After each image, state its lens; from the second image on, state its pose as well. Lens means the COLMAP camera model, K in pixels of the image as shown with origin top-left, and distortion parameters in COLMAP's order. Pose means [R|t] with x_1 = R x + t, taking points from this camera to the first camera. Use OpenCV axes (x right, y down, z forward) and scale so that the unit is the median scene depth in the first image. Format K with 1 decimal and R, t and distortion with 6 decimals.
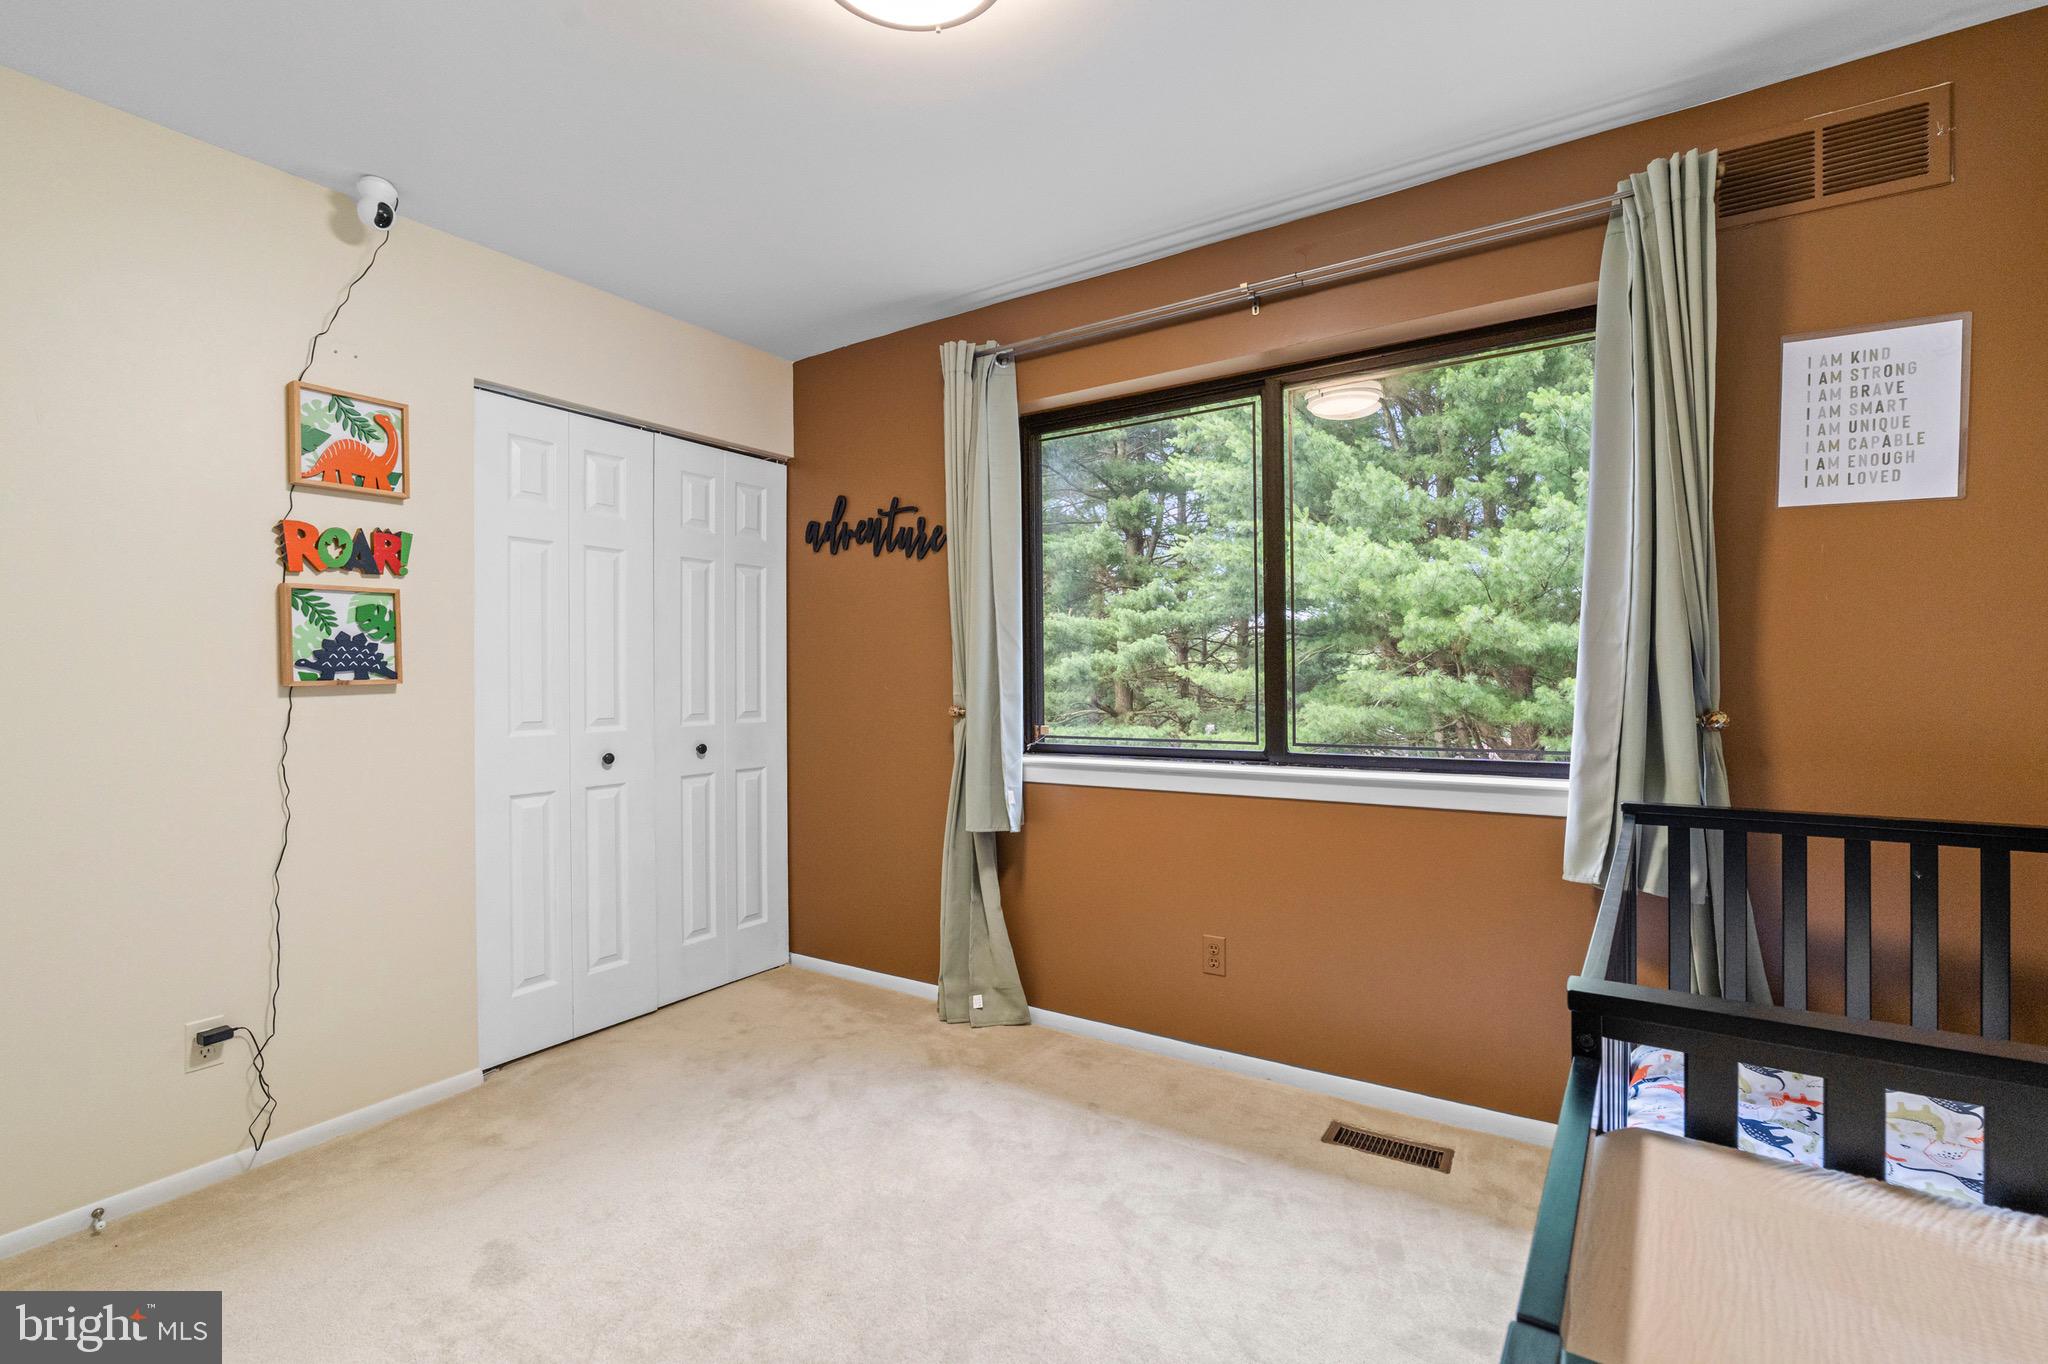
lens RADIAL K [[920.5, 0, 1024.2], [0, 920.5, 677.6], [0, 0, 1]] dist [-0.008728, 0.002057]
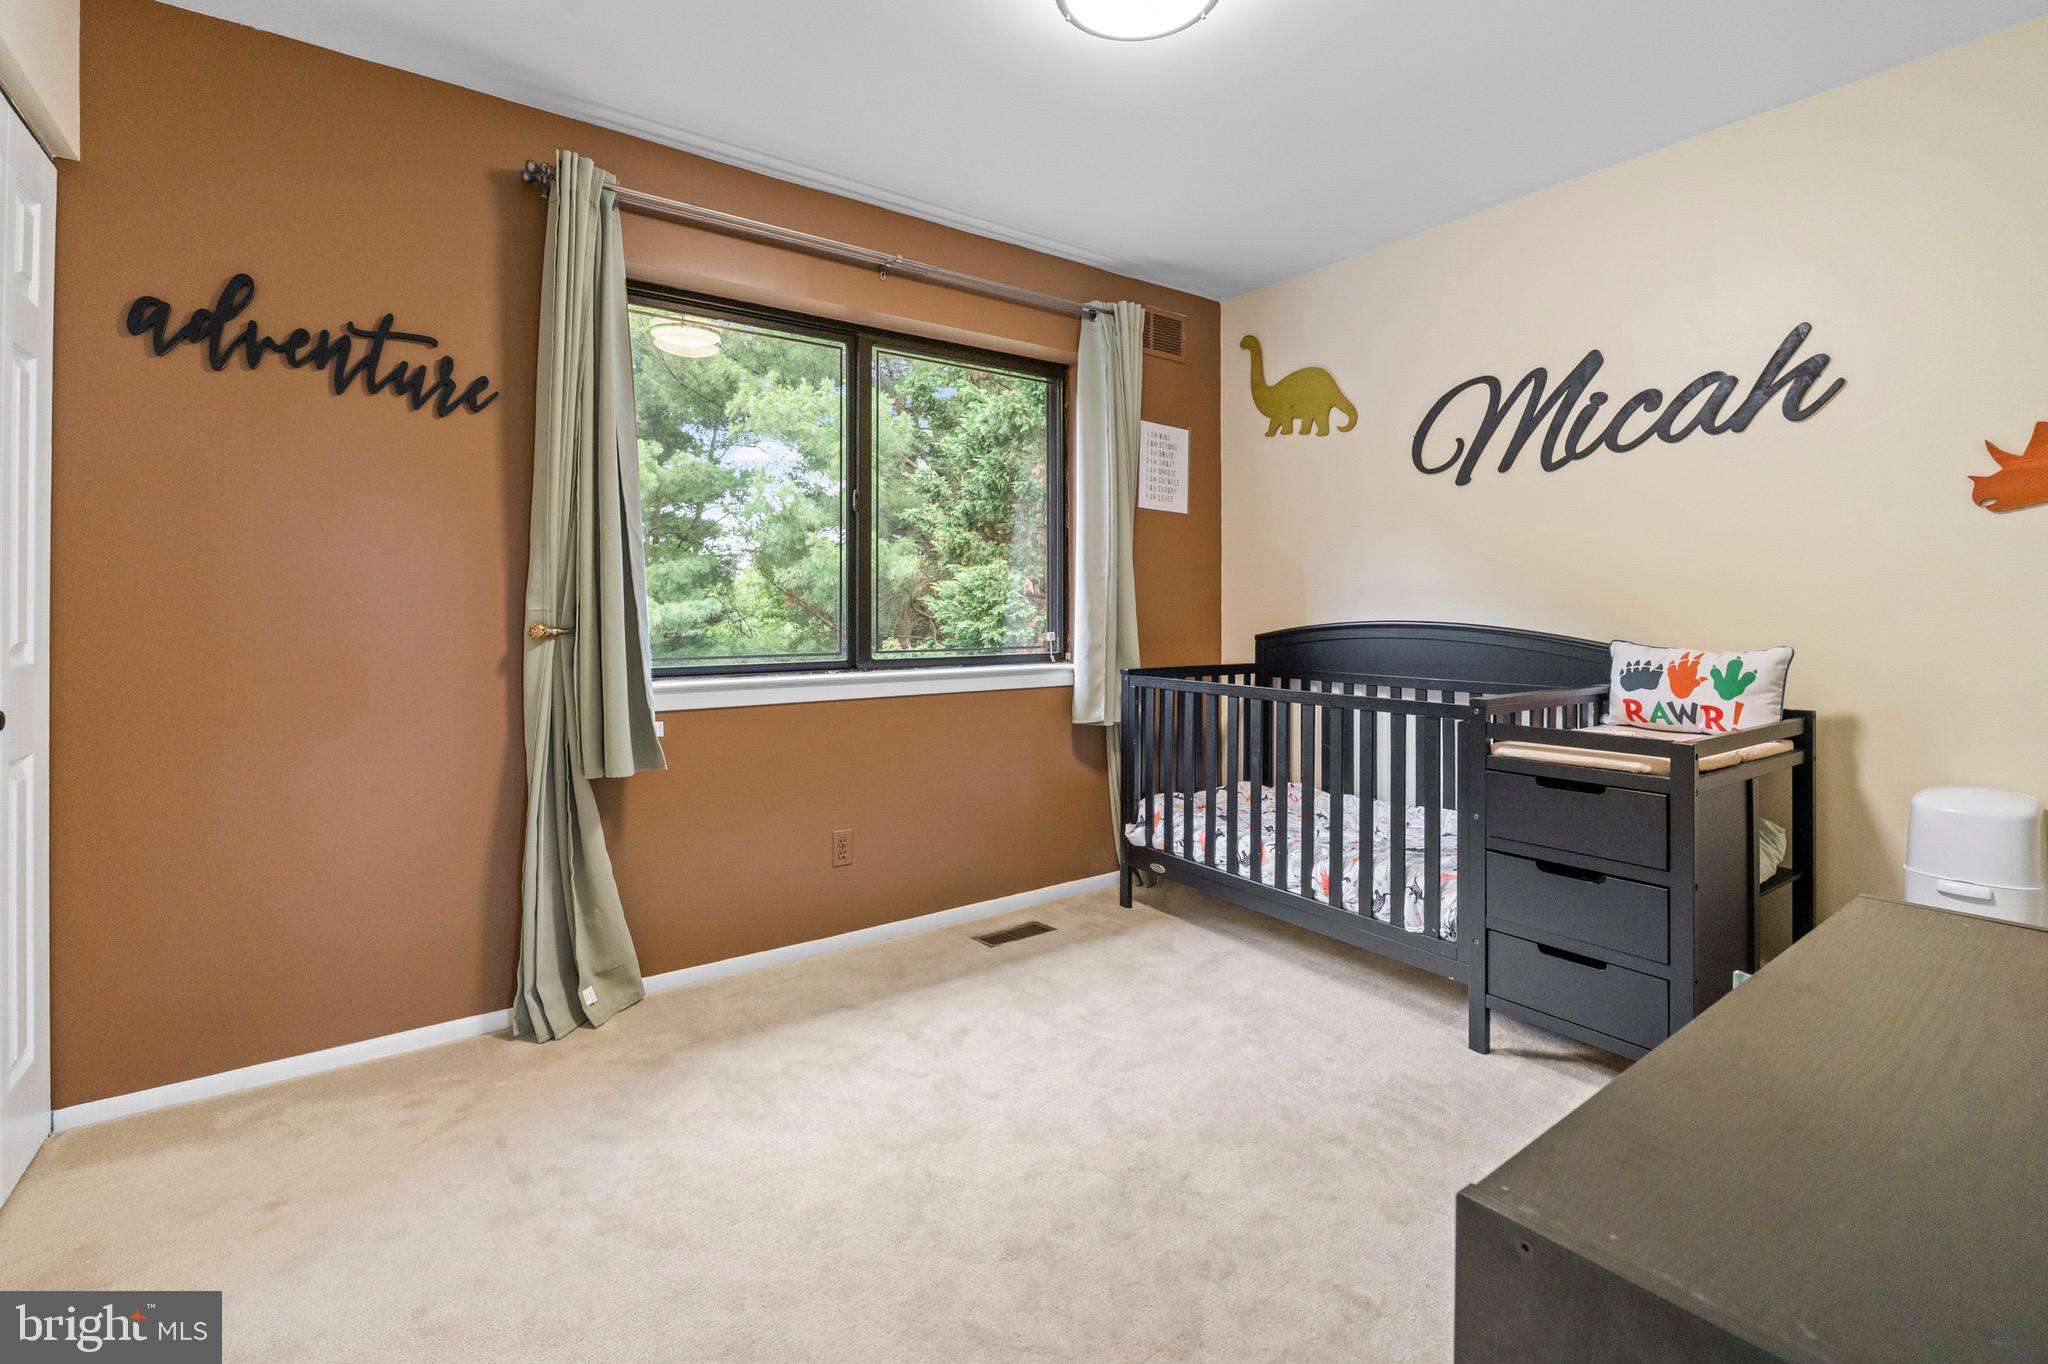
lens RADIAL K [[920.5, 0, 1034.3], [0, 920.5, 618.9], [0, 0, 1]] dist [-0.008728, 0.002057]
pose [[0.342788, 0.003466, 0.939406, -0.655139], [0.004249, 0.999977, -0.005240, 0.032941], [-0.939403, 0.005788, 0.342766, 0.363282]]
